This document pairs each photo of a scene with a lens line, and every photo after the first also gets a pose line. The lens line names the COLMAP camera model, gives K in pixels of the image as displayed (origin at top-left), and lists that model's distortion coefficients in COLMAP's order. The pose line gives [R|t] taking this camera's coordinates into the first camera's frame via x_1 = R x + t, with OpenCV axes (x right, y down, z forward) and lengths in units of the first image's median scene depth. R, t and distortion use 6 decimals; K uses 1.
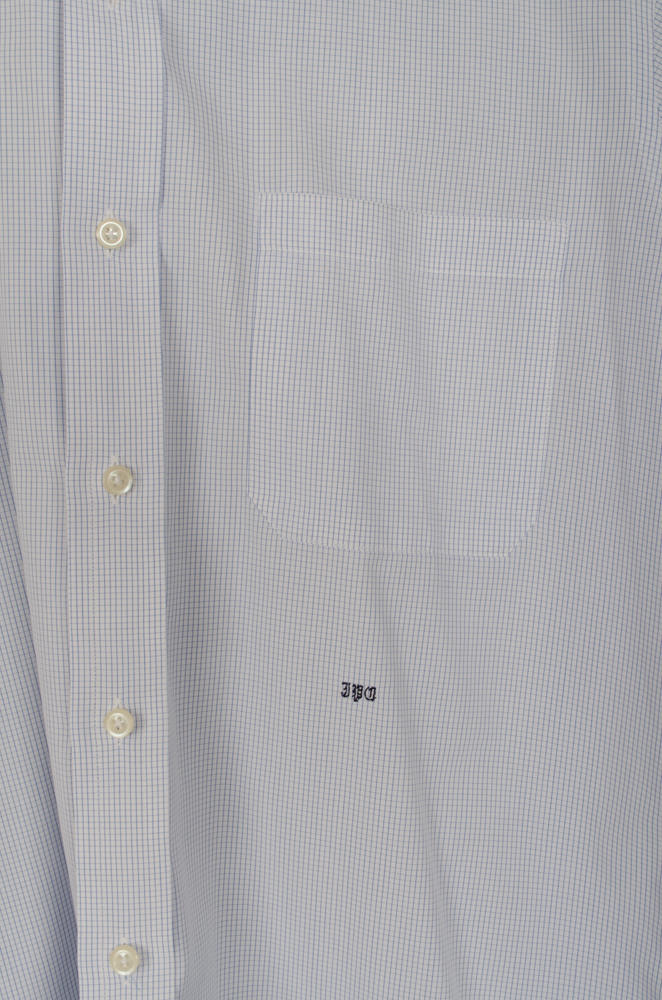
lens RADIAL K [[1307.4, 0, 331.3], [0, 1307.4, 501.8], [0, 0, 1]] dist [-0.043644, 0.000000]
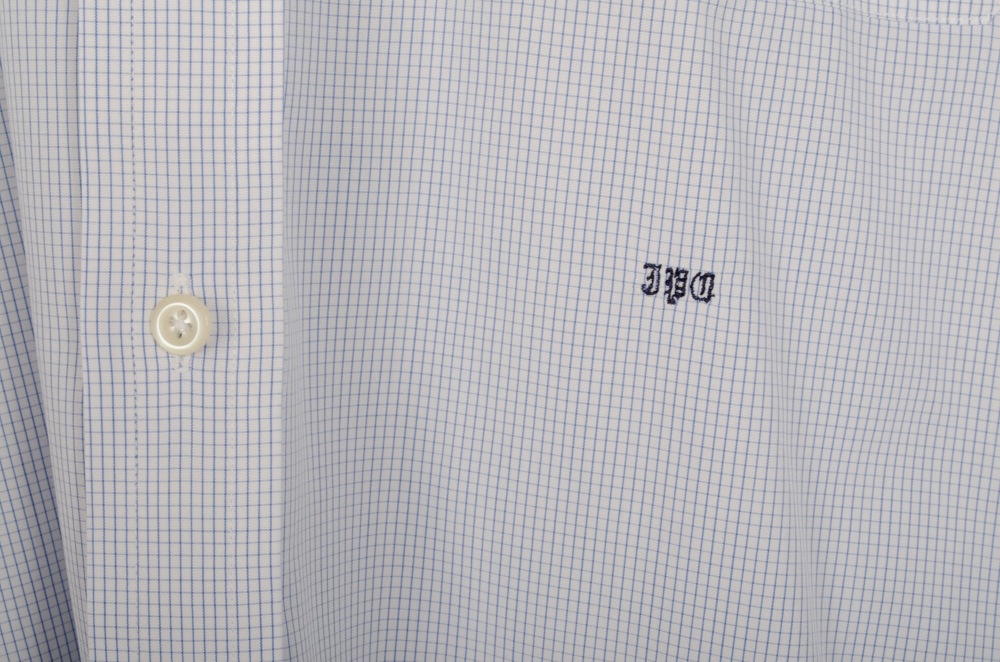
lens RADIAL K [[1885.8, 0, 499.0], [0, 1885.8, 330.5], [0, 0, 1]] dist [-0.006162, 0.000000]
pose [[0.999117, 0.022985, -0.035172, -0.021209], [-0.021696, 0.999094, 0.036617, 0.143500], [0.035981, -0.035821, 0.998710, 0.308842]]
